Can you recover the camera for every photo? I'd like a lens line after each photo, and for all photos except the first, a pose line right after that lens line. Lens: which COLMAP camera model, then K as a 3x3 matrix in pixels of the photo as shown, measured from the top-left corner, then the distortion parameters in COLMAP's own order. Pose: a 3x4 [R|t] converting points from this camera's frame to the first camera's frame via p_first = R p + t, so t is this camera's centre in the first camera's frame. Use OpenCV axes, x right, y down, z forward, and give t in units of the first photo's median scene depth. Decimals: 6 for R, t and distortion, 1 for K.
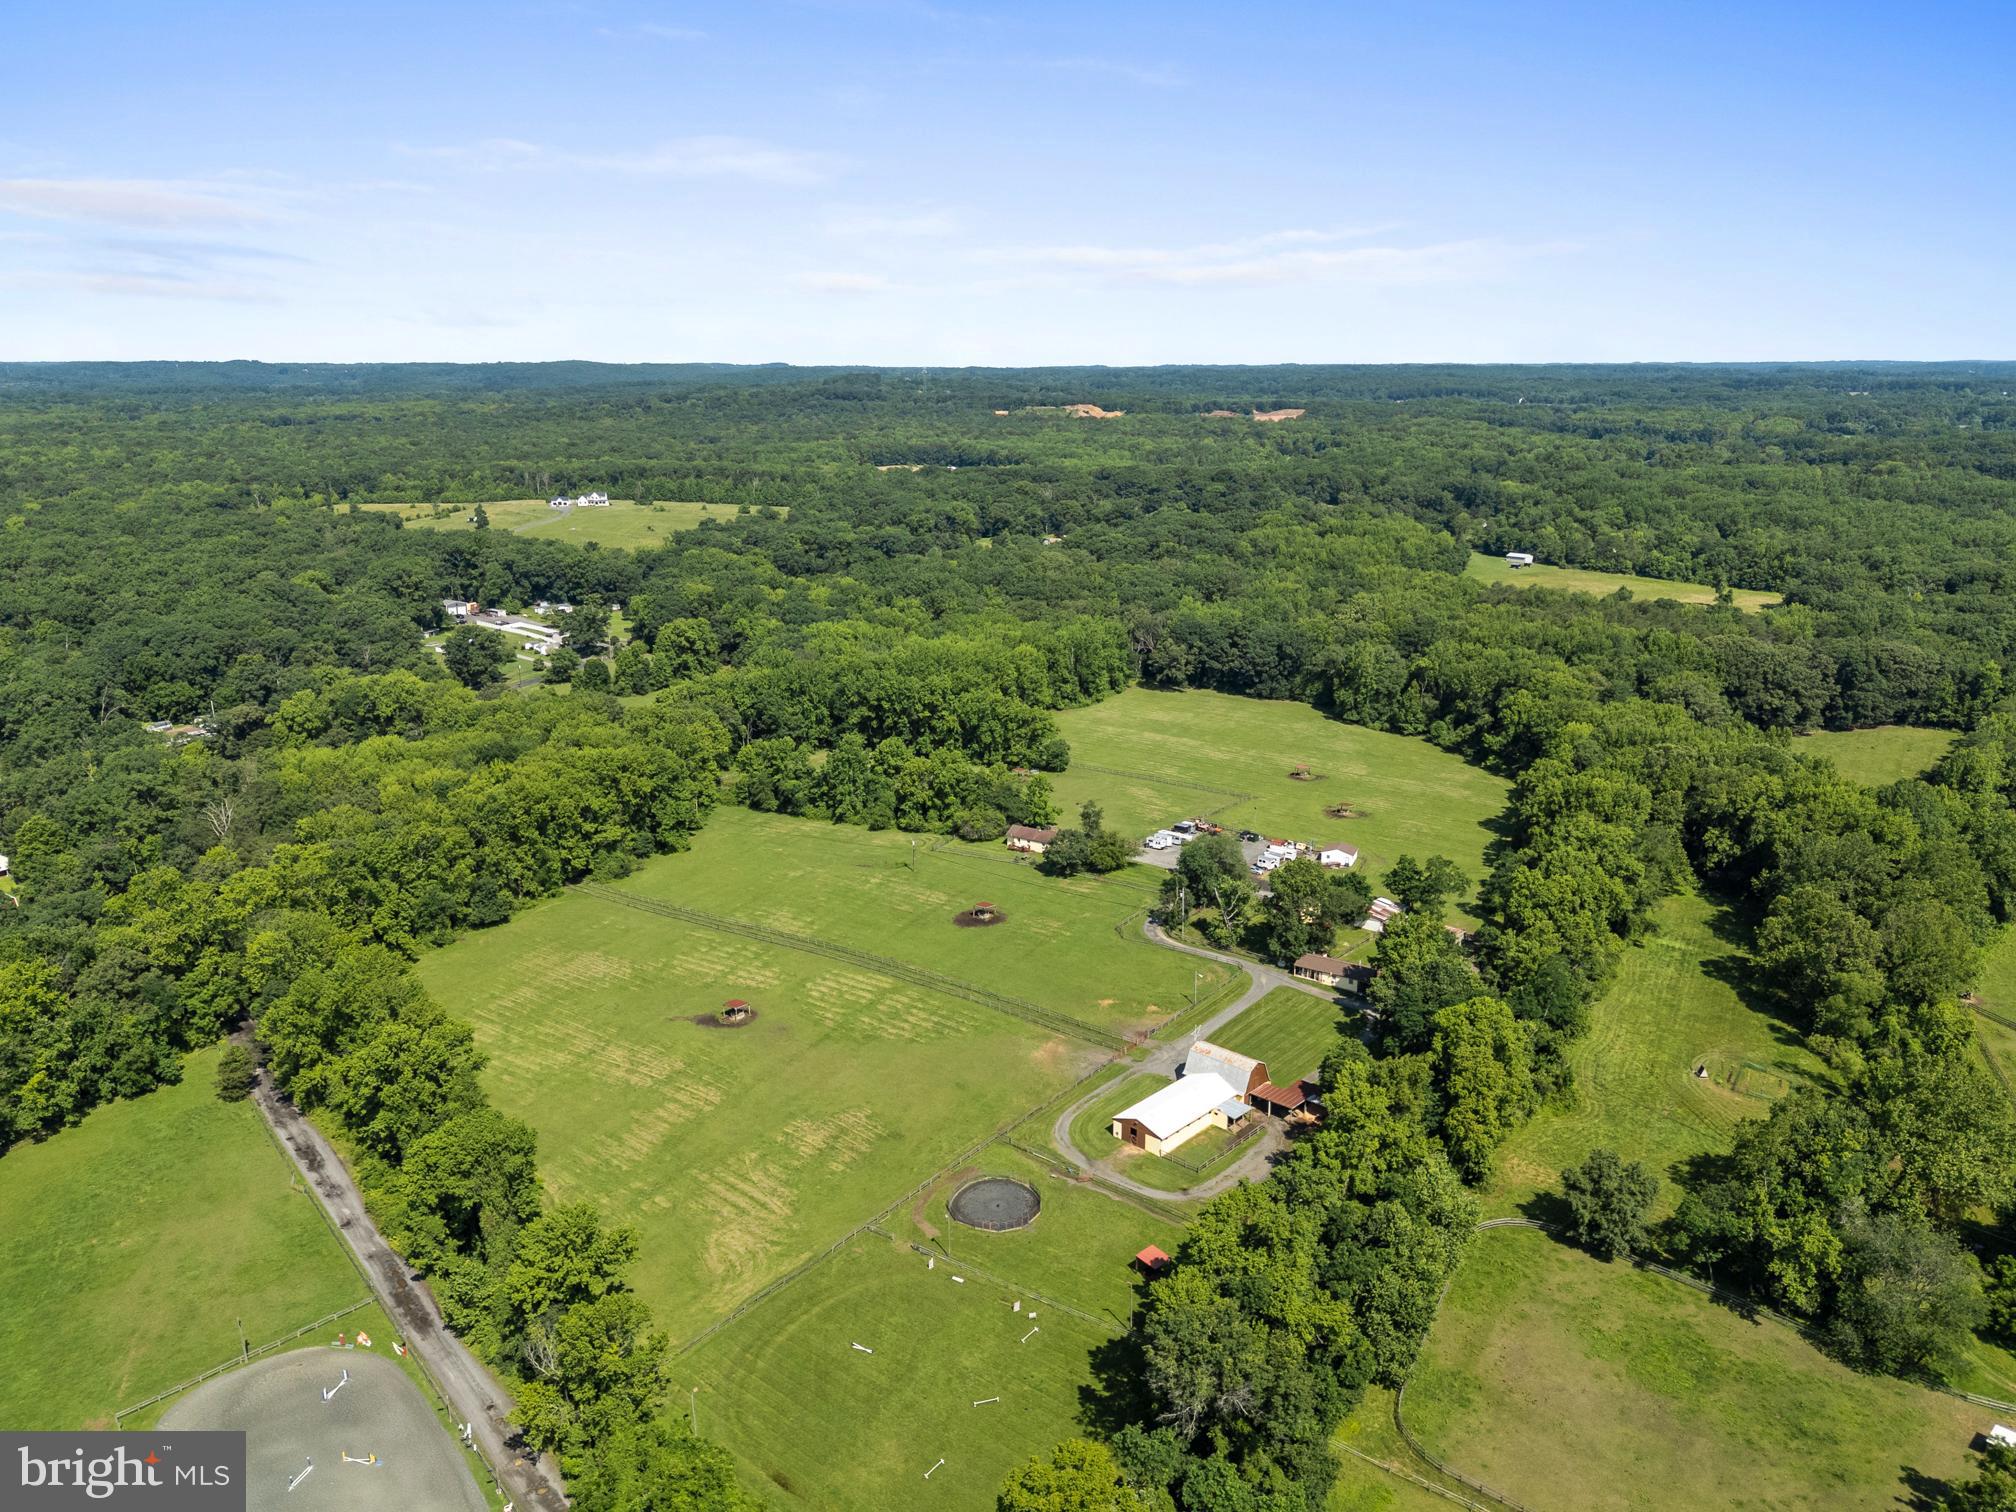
lens RADIAL K [[1433.1, 0, 1008.0], [0, 1433.1, 756.0], [0, 0, 1]] dist [0.064589, -0.043891]
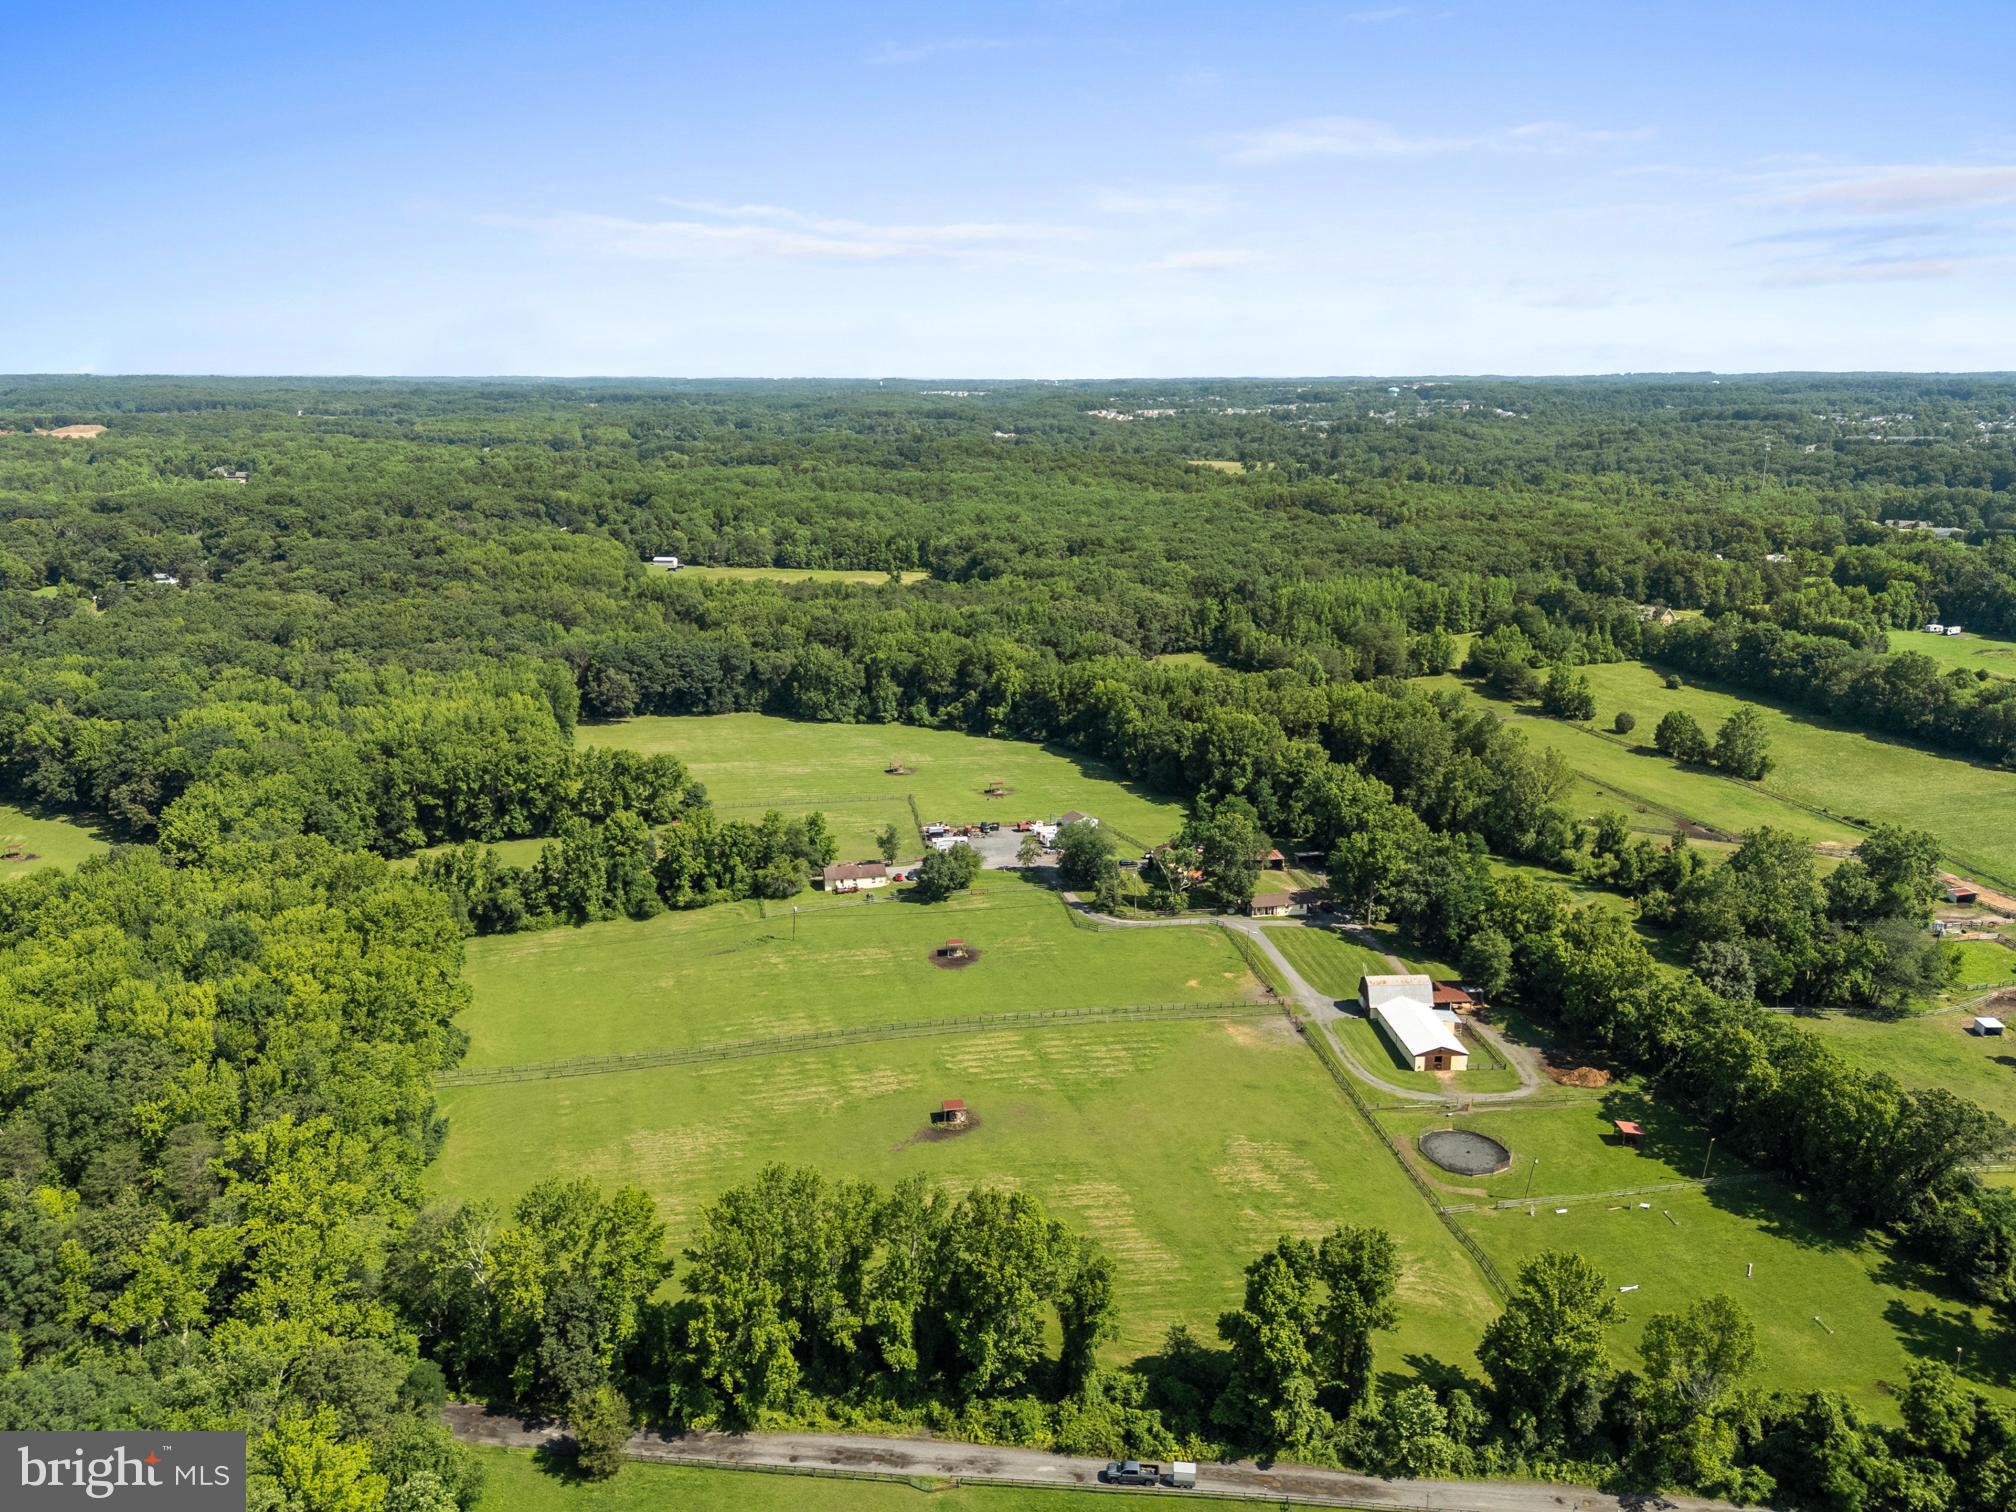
lens RADIAL K [[1412.8, 0, 1008.0], [0, 1412.8, 756.0], [0, 0, 1]] dist [0.064148, -0.042995]
pose [[0.707174, -0.181650, 0.683306, -0.375482], [0.184826, 0.980323, 0.069327, -0.046084], [-0.682454, 0.077266, 0.726833, 0.180712]]
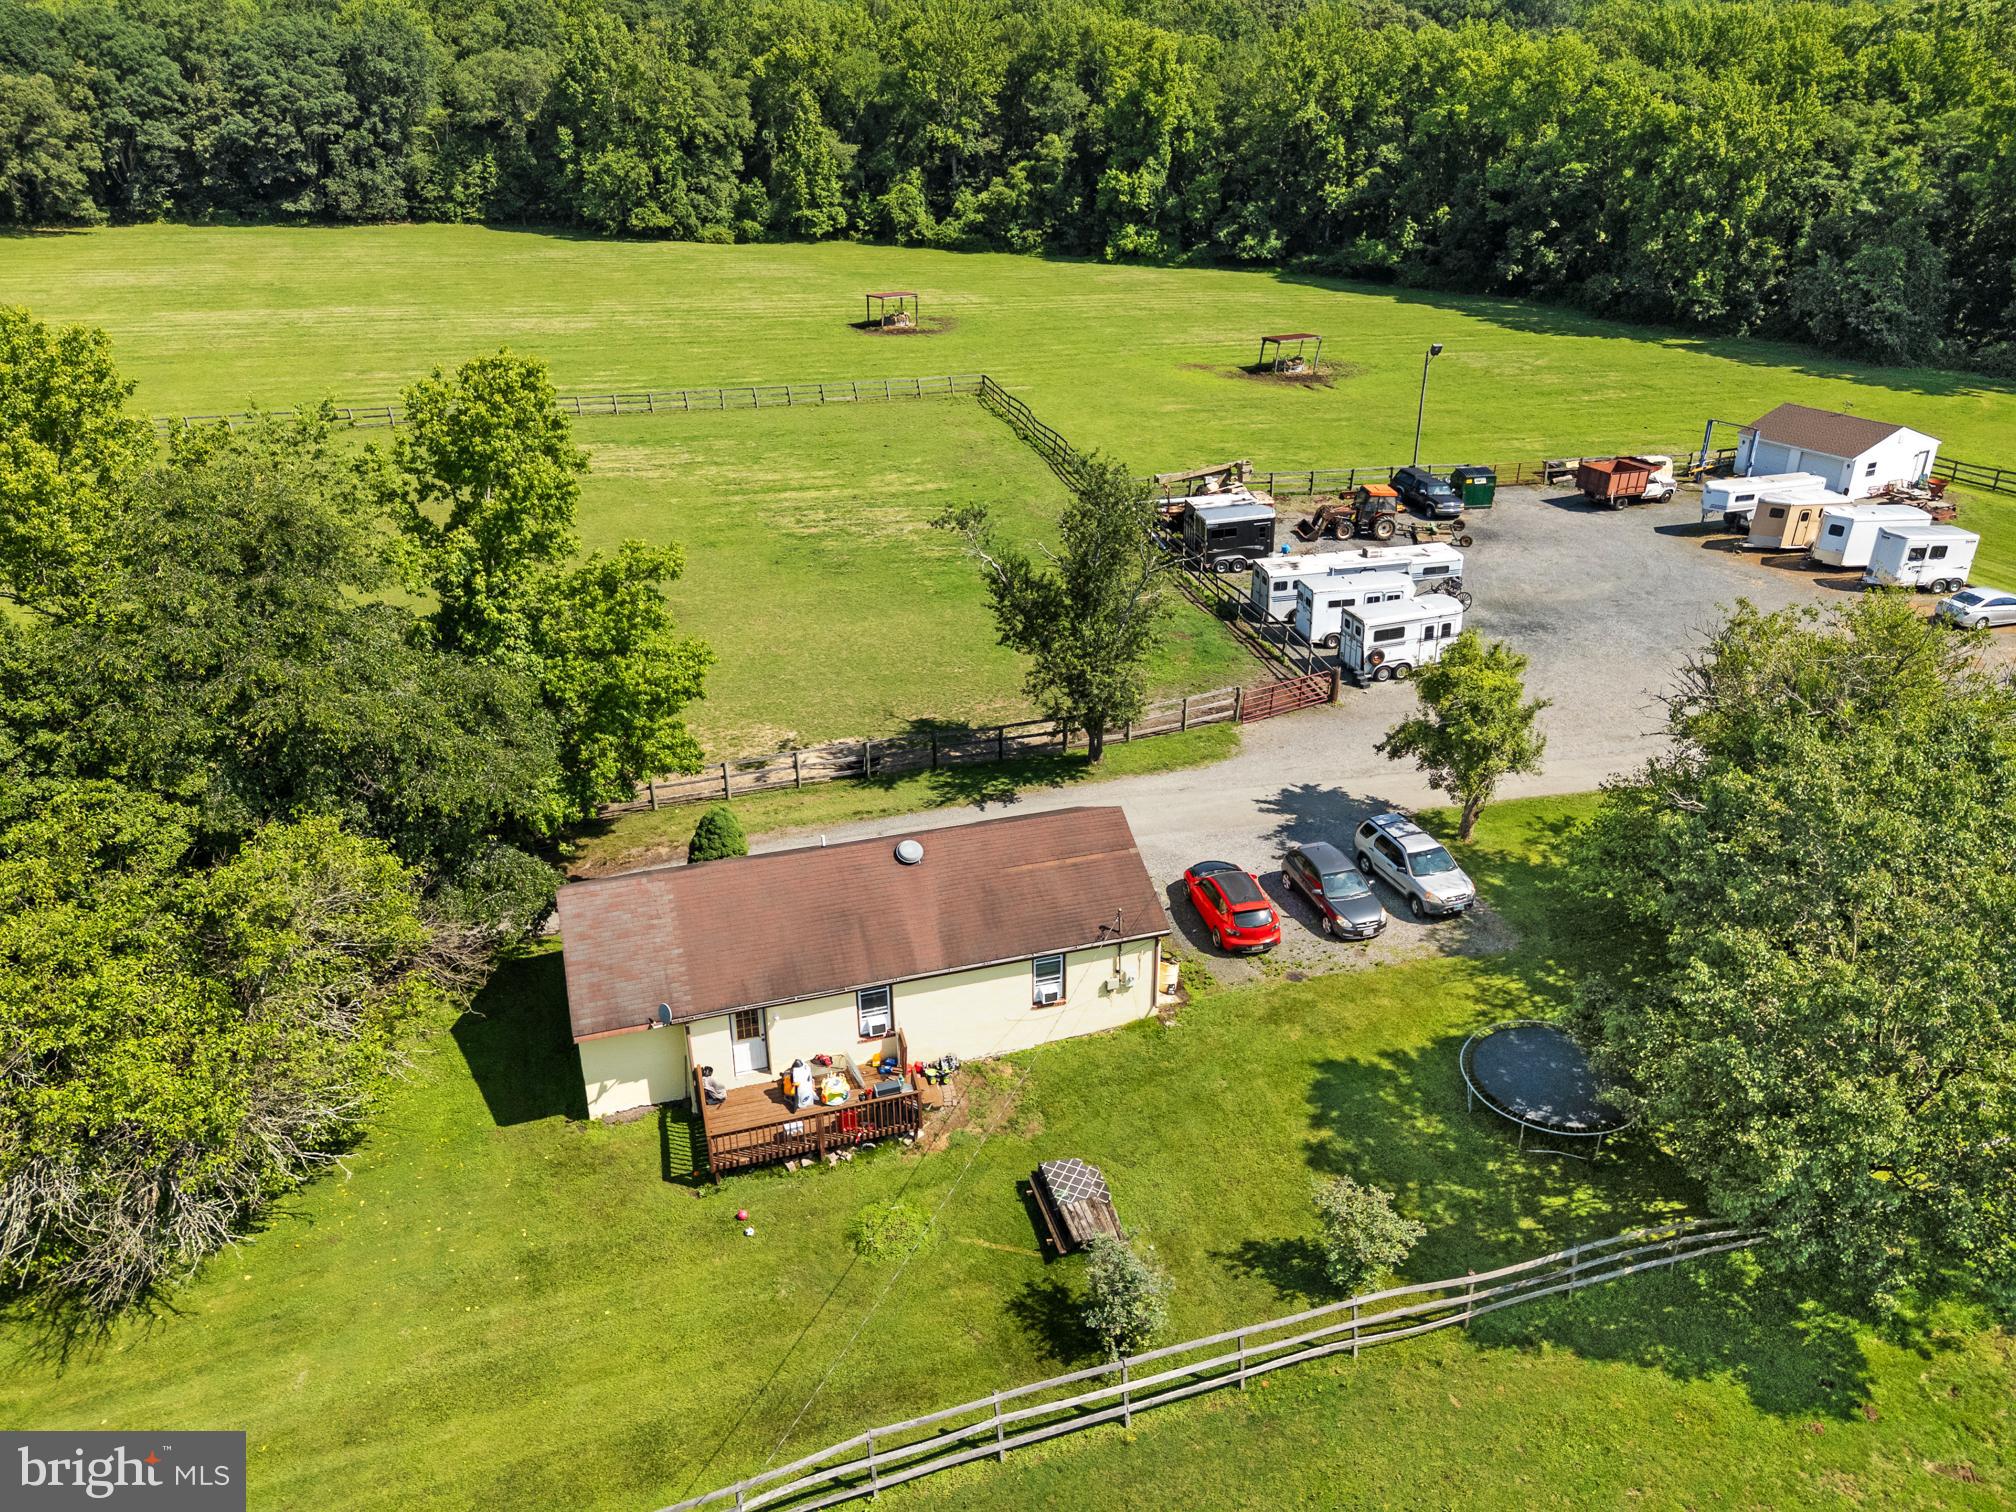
lens RADIAL K [[1460.7, 0, 1008.0], [0, 1460.7, 756.0], [0, 0, 1]] dist [0.074750, -0.061301]
pose [[0.648264, -0.341335, 0.680621, -0.017171], [0.197806, 0.938694, 0.282358, 0.014879], [-0.735273, -0.048412, 0.676039, 0.673124]]
